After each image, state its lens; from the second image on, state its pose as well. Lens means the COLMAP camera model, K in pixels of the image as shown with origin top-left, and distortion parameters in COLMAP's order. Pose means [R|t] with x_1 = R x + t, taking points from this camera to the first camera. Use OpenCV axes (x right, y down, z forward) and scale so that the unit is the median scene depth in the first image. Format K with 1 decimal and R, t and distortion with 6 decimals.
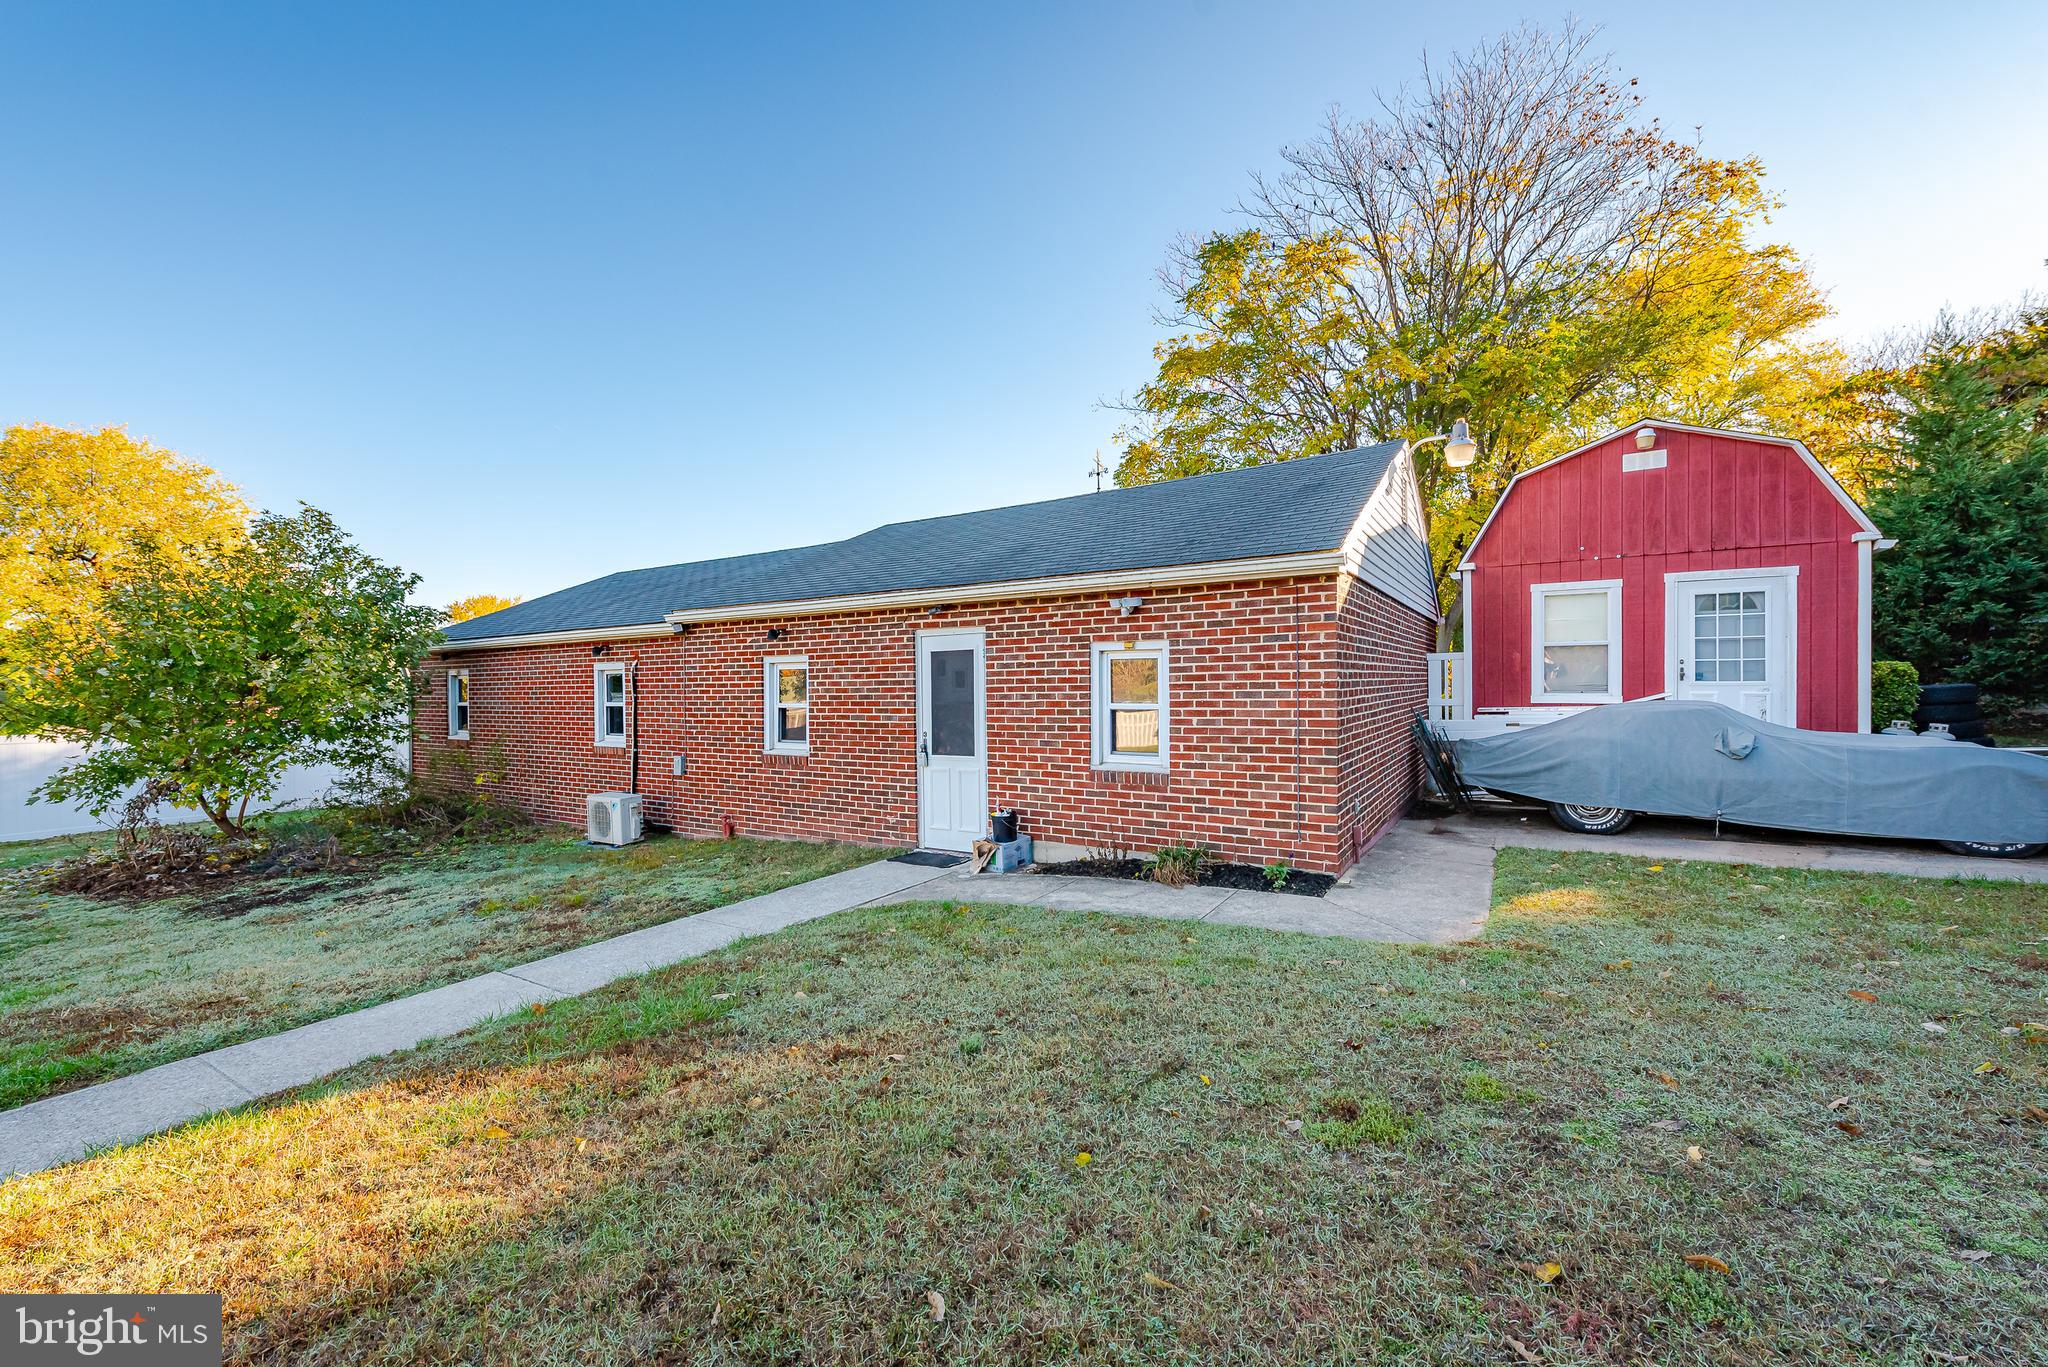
lens RADIAL K [[808.3, 0, 1025.6], [0, 808.3, 688.8], [0, 0, 1]] dist [0.015848, -0.003715]
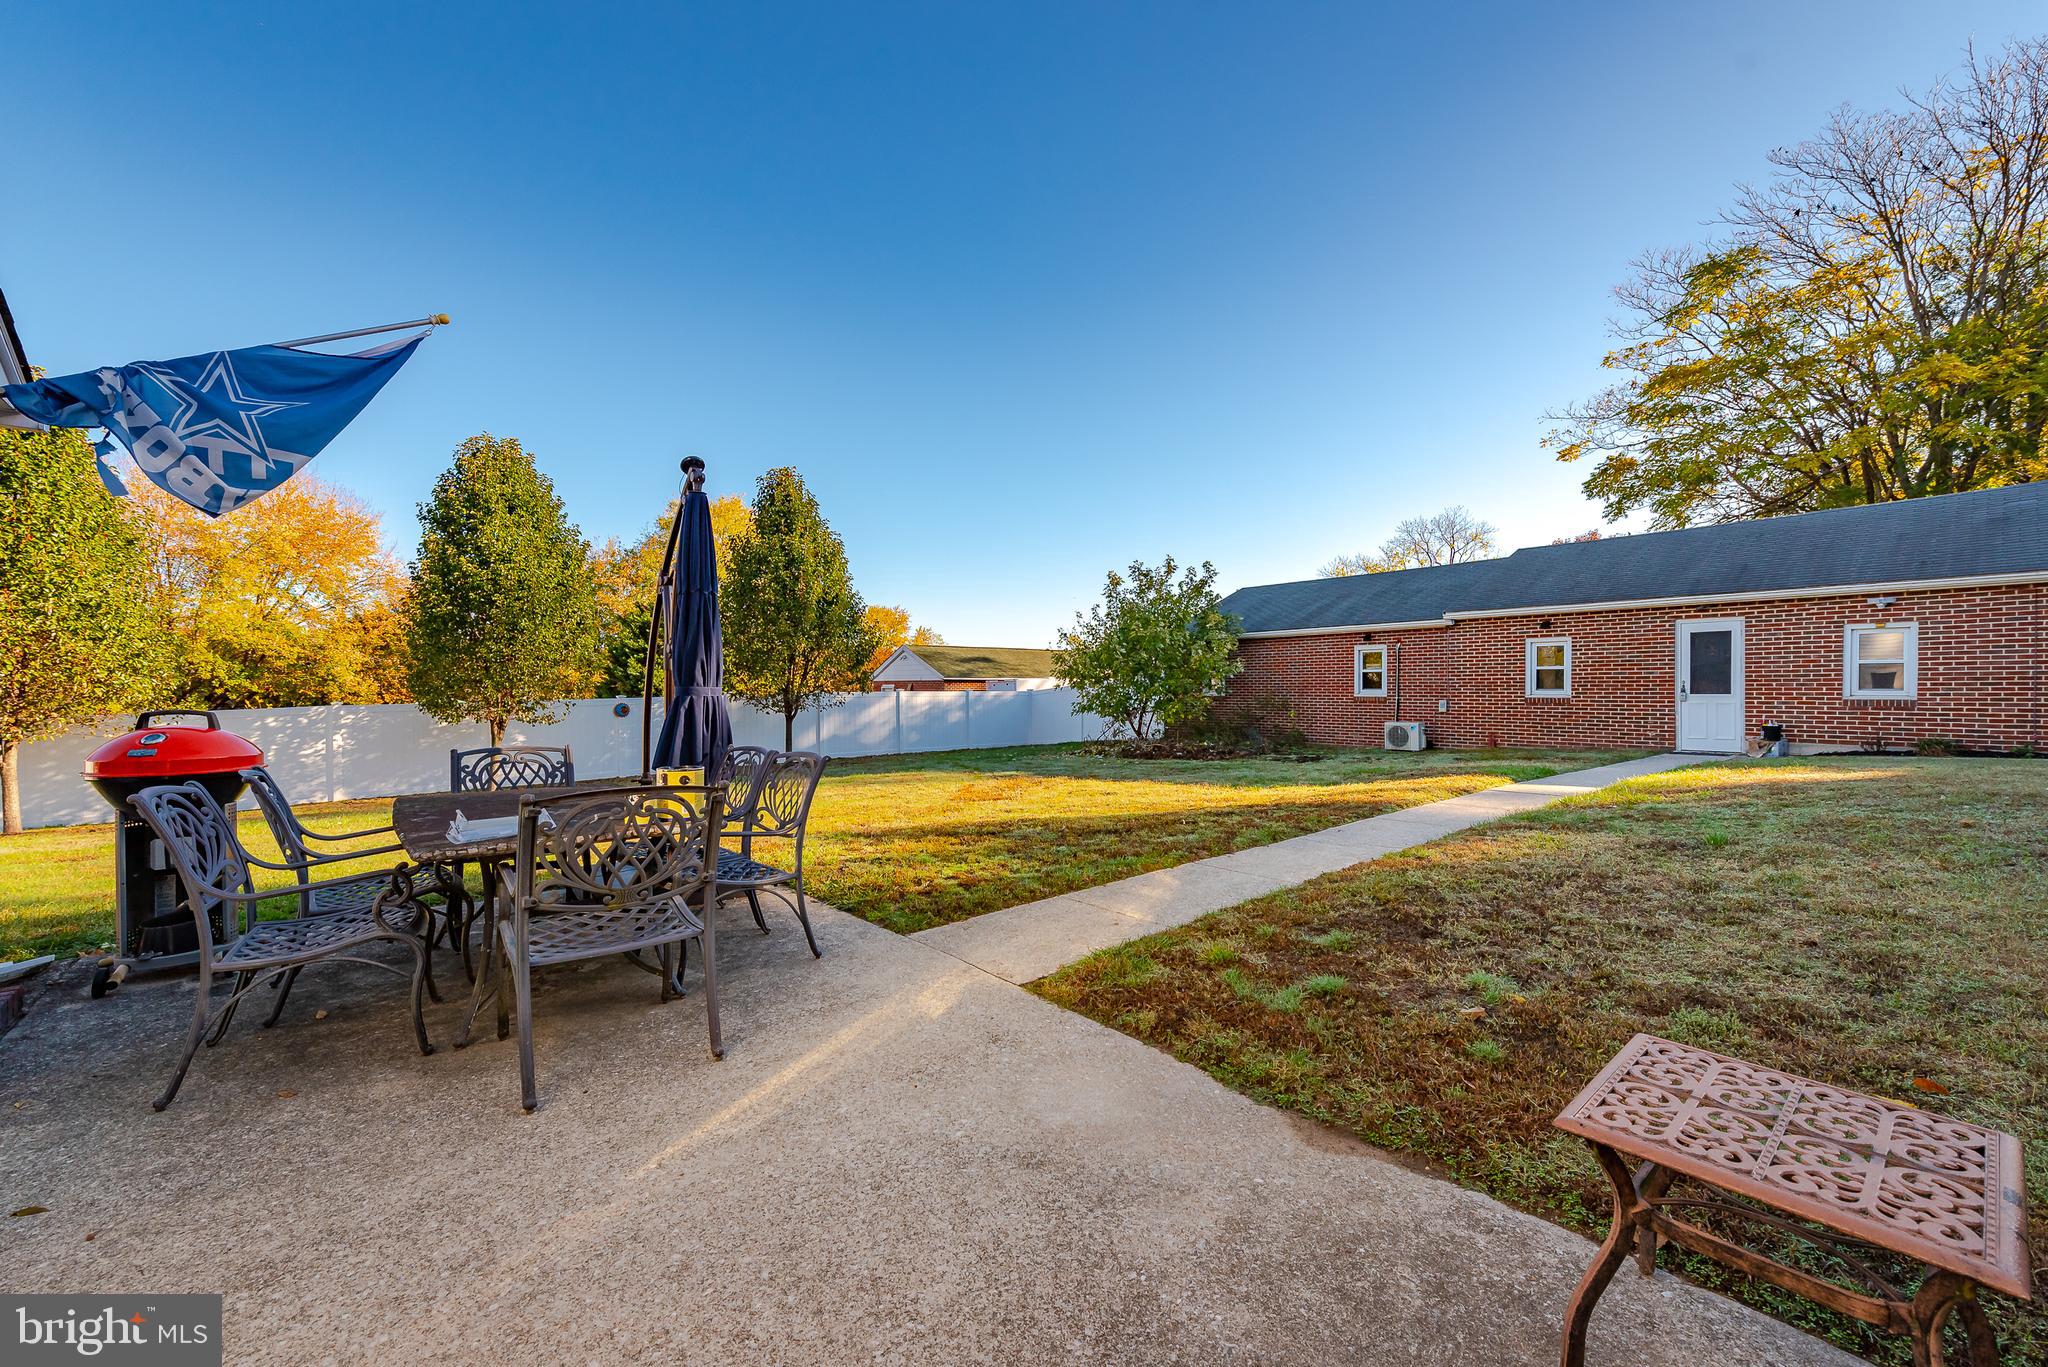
lens RADIAL K [[808.3, 0, 1018.2], [0, 808.3, 693.6], [0, 0, 1]] dist [0.015848, -0.003715]
pose [[0.947426, 0.012055, -0.319749, -0.733706], [-0.010625, 0.999924, 0.006216, 0.069456], [0.319800, -0.002492, 0.947482, -0.857685]]
